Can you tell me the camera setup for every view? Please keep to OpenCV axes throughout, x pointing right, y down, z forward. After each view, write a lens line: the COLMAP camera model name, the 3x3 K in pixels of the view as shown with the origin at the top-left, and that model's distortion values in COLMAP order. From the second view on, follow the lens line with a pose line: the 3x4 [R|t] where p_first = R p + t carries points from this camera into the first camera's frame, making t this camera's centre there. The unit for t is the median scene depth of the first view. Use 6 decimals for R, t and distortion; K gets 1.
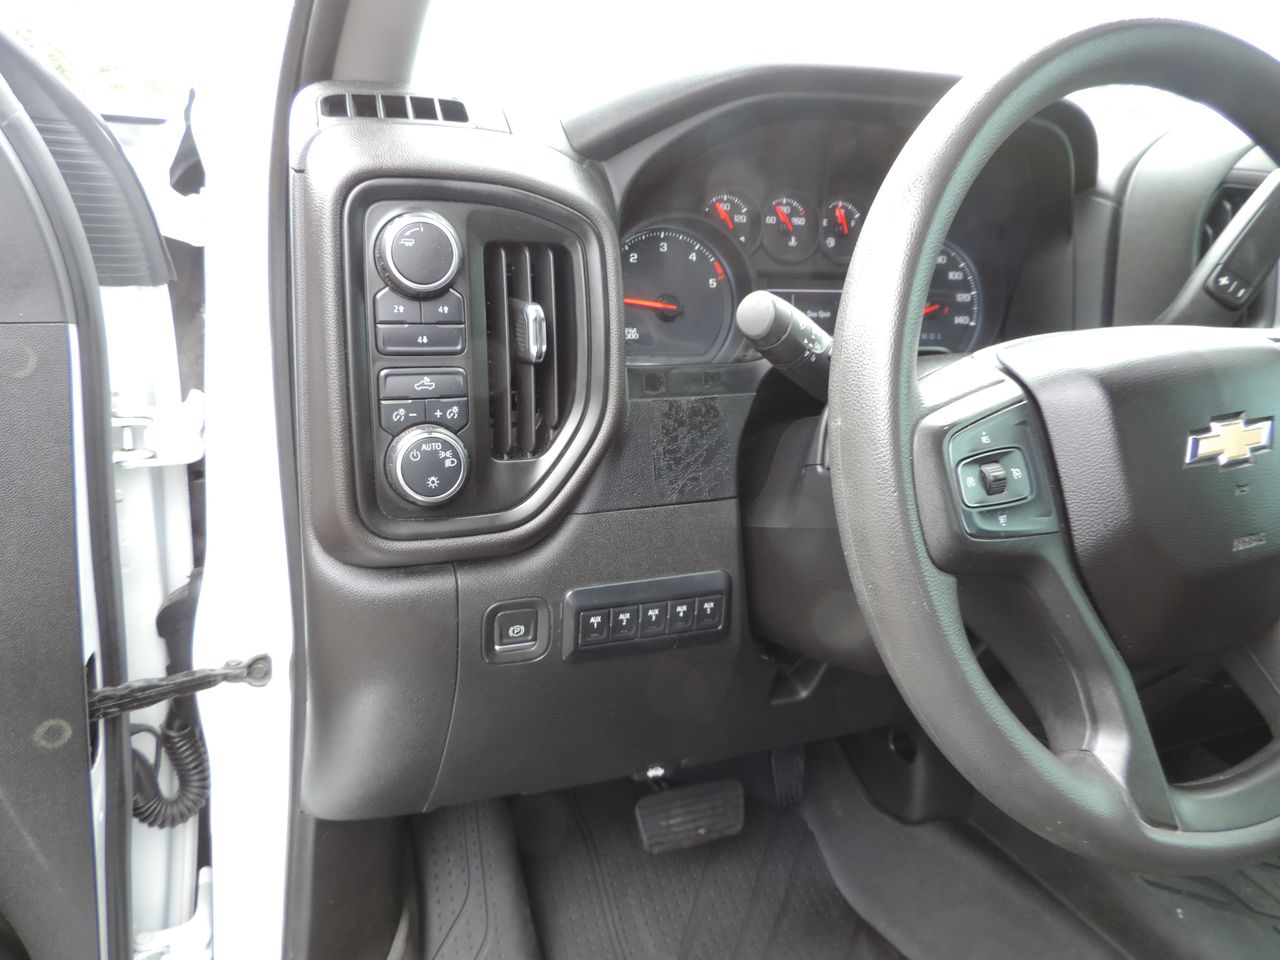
lens RADIAL K [[880.3, 0, 639.2], [0, 880.3, 447.0], [0, 0, 1]] dist [-0.007388, -0.001224]
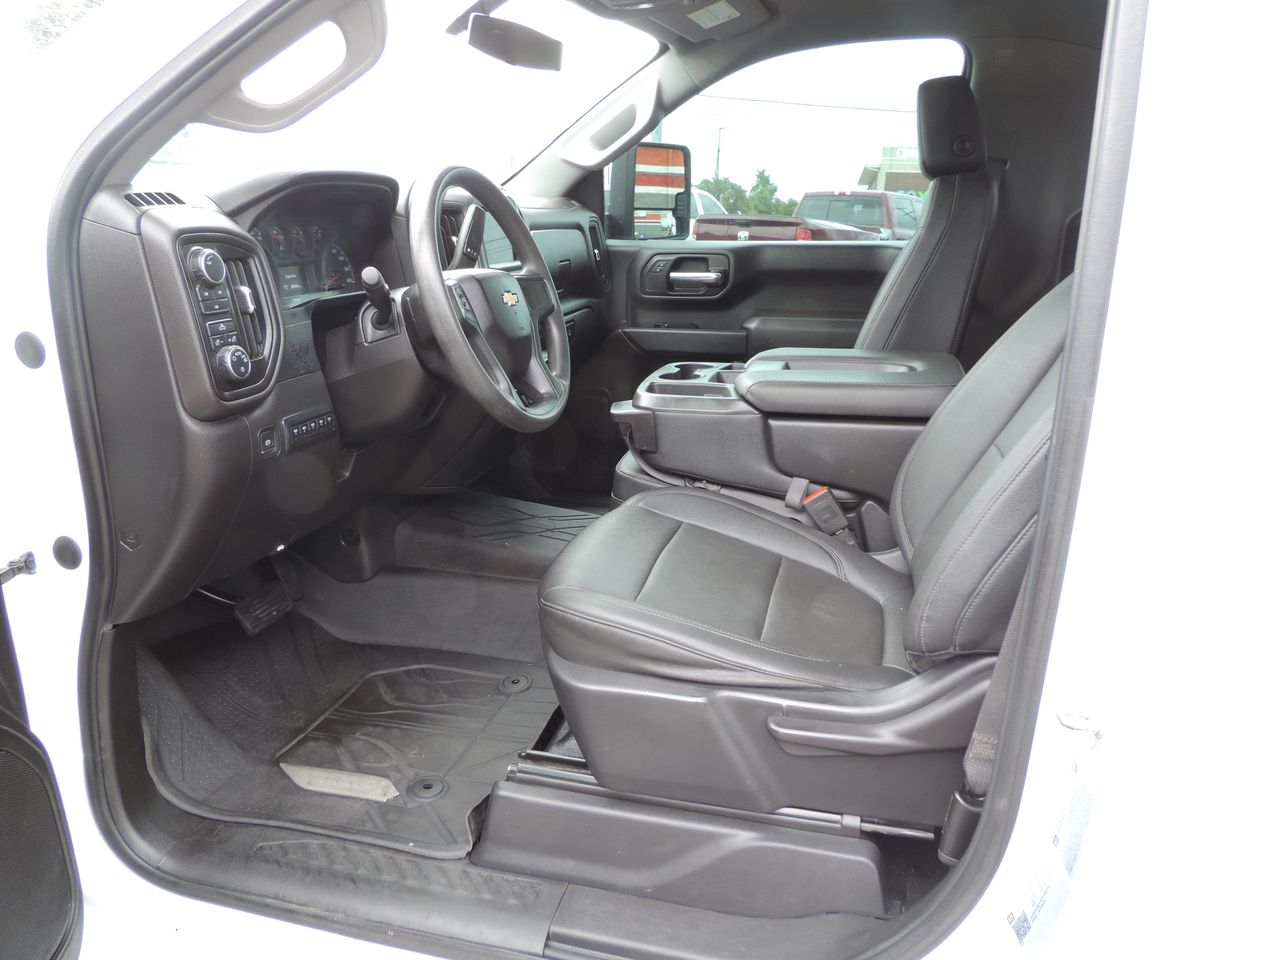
lens RADIAL K [[915.3, 0, 640.0], [0, 915.3, 480.0], [0, 0, 1]] dist [-0.010937, -0.001834]
pose [[0.595580, -0.269139, 0.756867, -1.203820], [0.231870, 0.959696, 0.158806, 0.144055], [-0.769104, 0.080913, 0.633981, -0.998100]]
